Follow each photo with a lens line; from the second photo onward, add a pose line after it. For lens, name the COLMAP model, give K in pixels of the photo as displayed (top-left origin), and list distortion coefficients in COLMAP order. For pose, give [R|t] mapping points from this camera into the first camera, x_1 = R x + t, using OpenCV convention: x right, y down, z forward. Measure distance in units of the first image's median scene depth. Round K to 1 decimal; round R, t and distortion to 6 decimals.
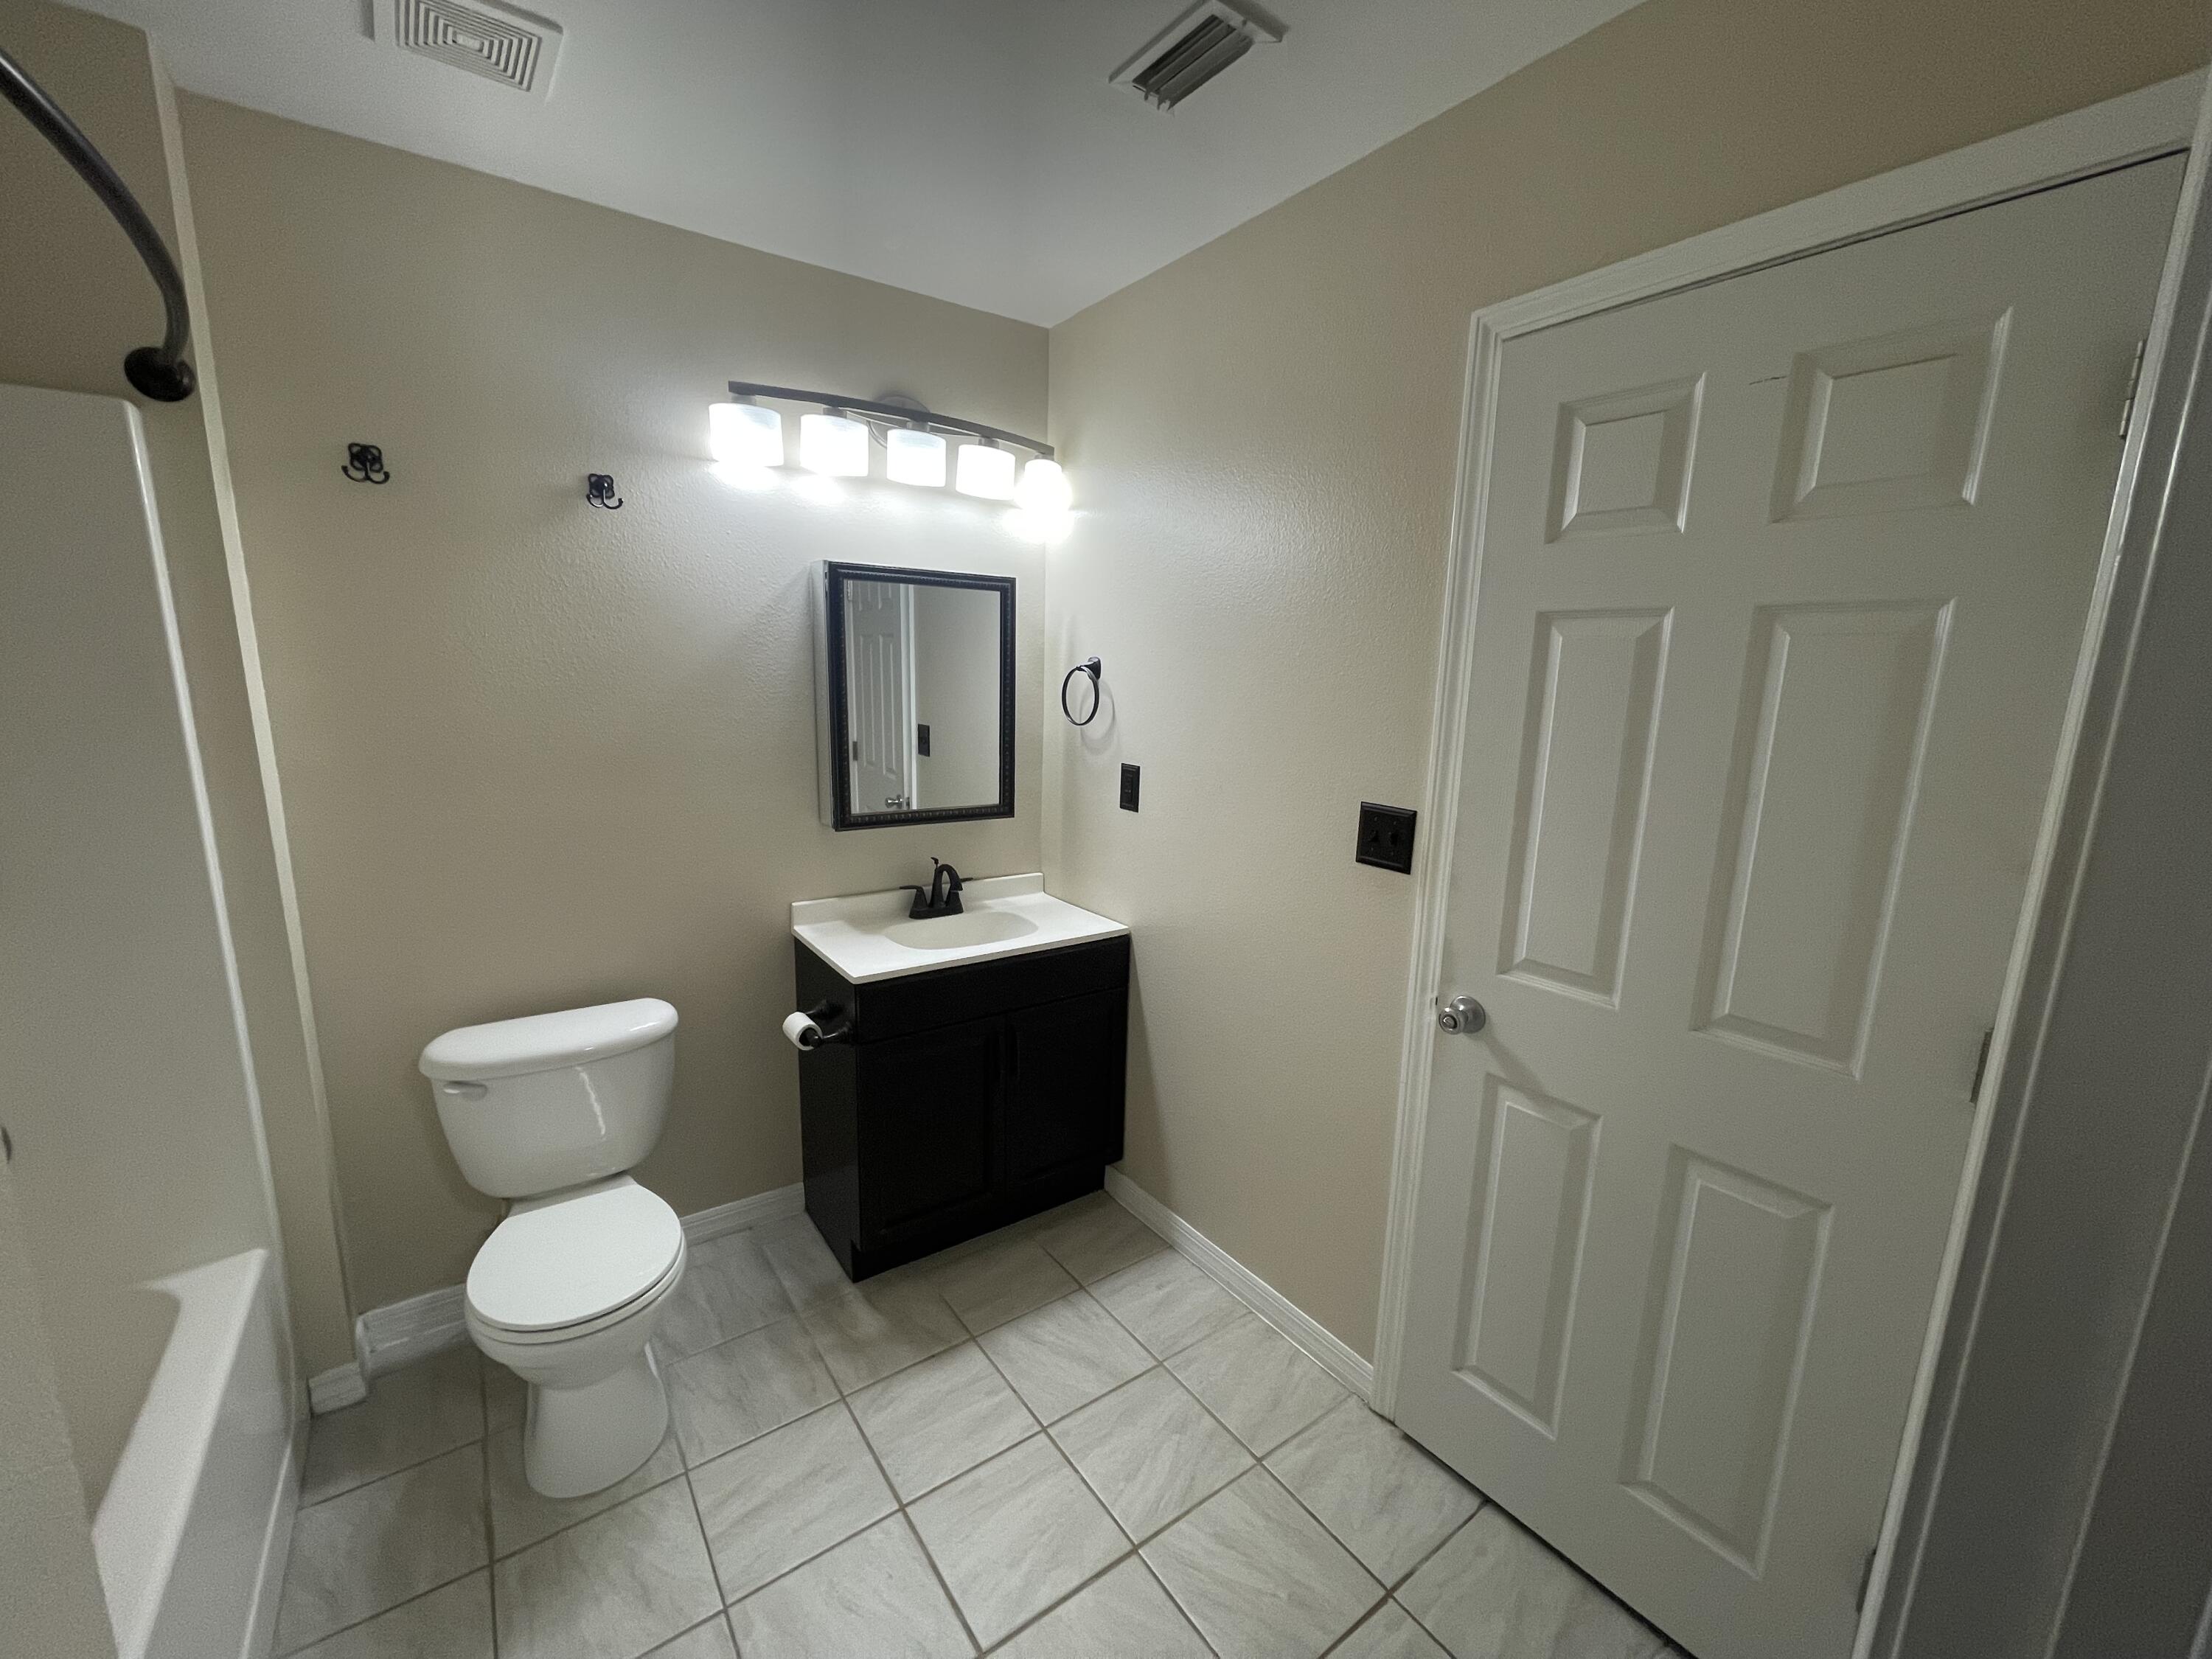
lens RADIAL K [[897.4, 0, 1111.4], [0, 897.4, 838.2], [0, 0, 1]] dist [-0.000320, -0.000083]
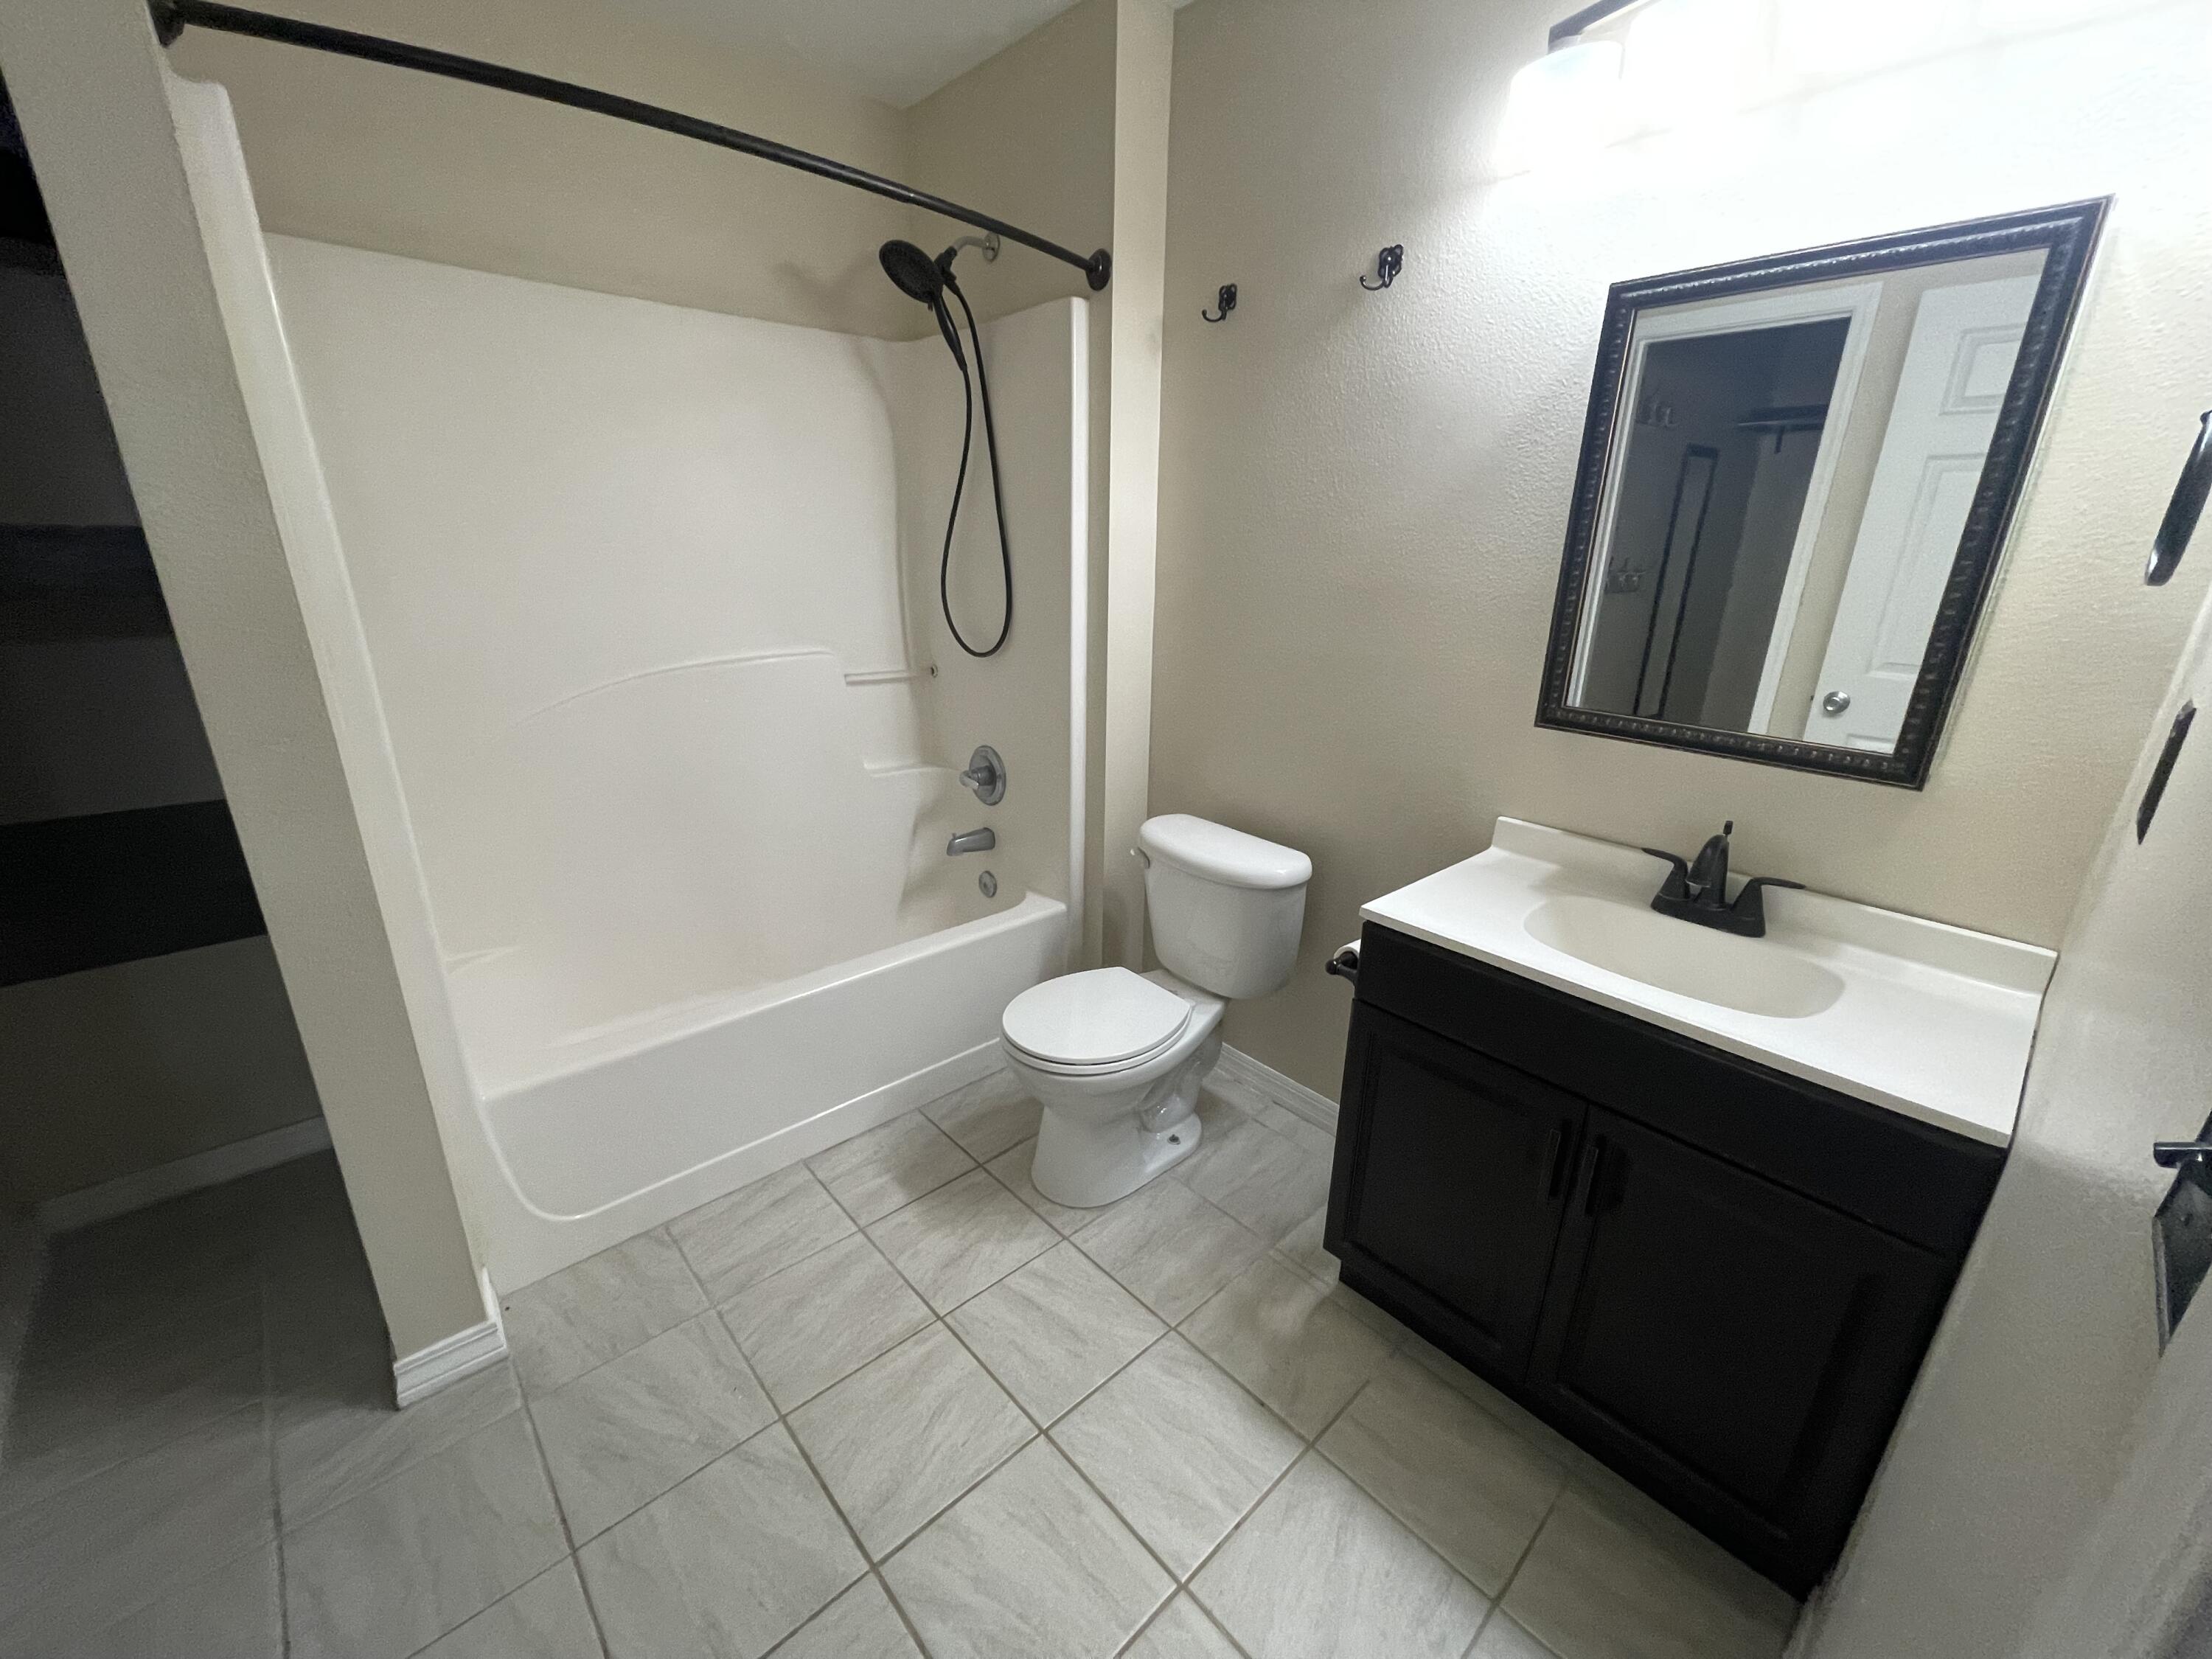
lens RADIAL K [[897.4, 0, 1111.4], [0, 897.4, 838.2], [0, 0, 1]] dist [-0.000320, -0.000083]
pose [[0.114127, 0.299249, -0.947325, 0.336320], [-0.199289, 0.941069, 0.273264, -0.052129], [0.973272, 0.157605, 0.167039, 0.621616]]
